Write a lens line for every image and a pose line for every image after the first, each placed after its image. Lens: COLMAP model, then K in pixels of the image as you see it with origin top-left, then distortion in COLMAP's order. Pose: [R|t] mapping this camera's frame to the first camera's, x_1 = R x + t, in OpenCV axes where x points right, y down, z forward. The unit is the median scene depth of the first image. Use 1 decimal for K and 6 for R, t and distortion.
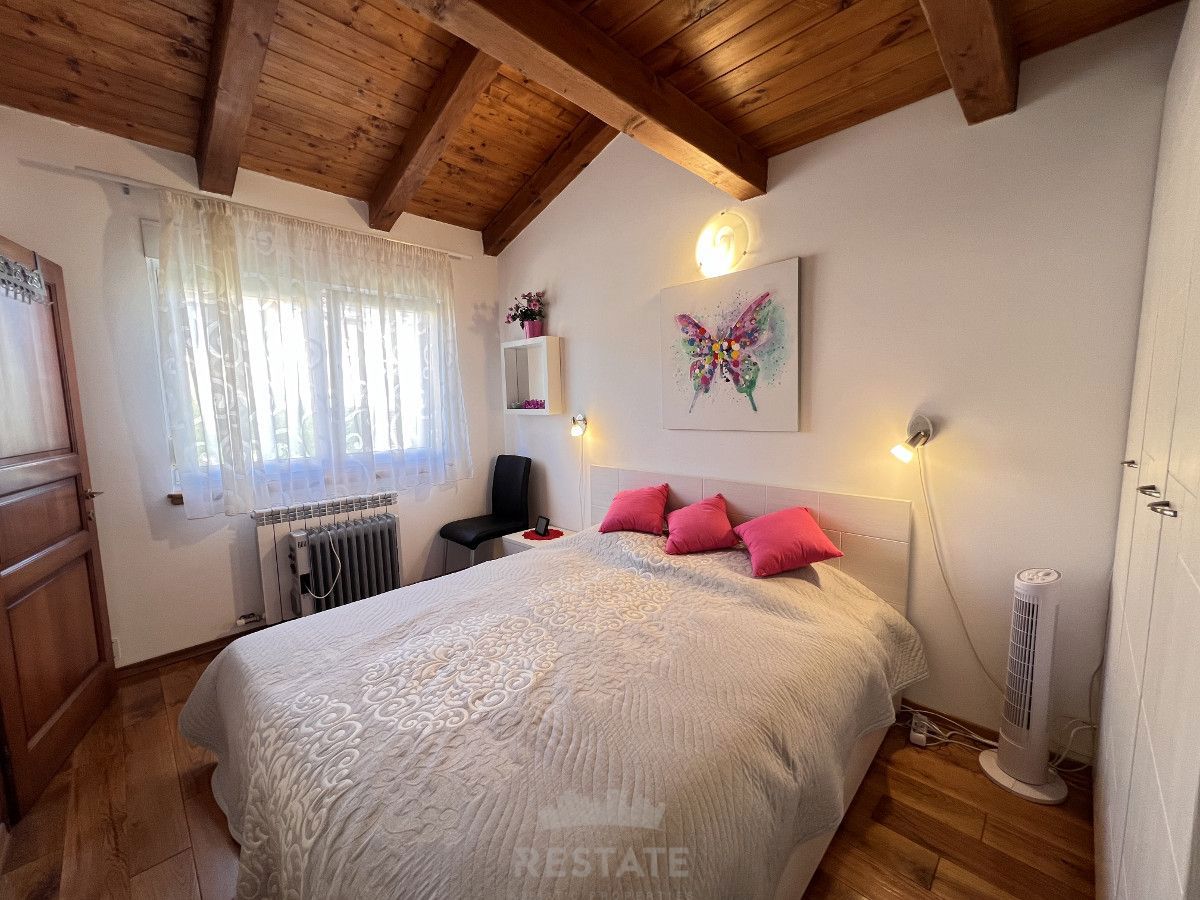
lens RADIAL K [[485.2, 0, 604.0], [0, 485.2, 451.2], [0, 0, 1]] dist [0.002223, 0.000357]
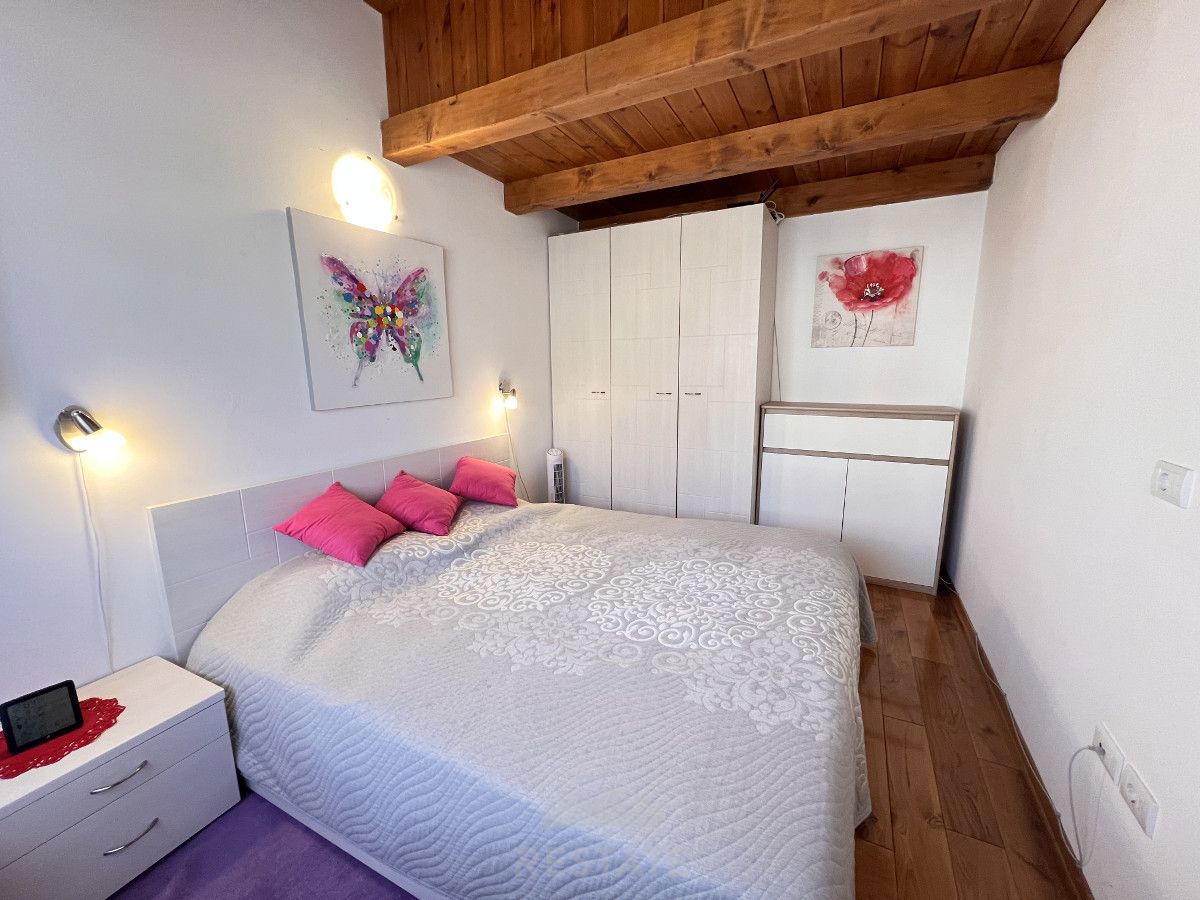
lens RADIAL K [[485.2, 0, 605.1], [0, 485.2, 450.6], [0, 0, 1]] dist [0.002223, 0.000357]
pose [[-0.296916, -0.144278, 0.943941, -0.779905], [0.119471, 0.975140, 0.186626, -0.080937], [-0.947400, 0.168186, -0.272298, 0.901907]]
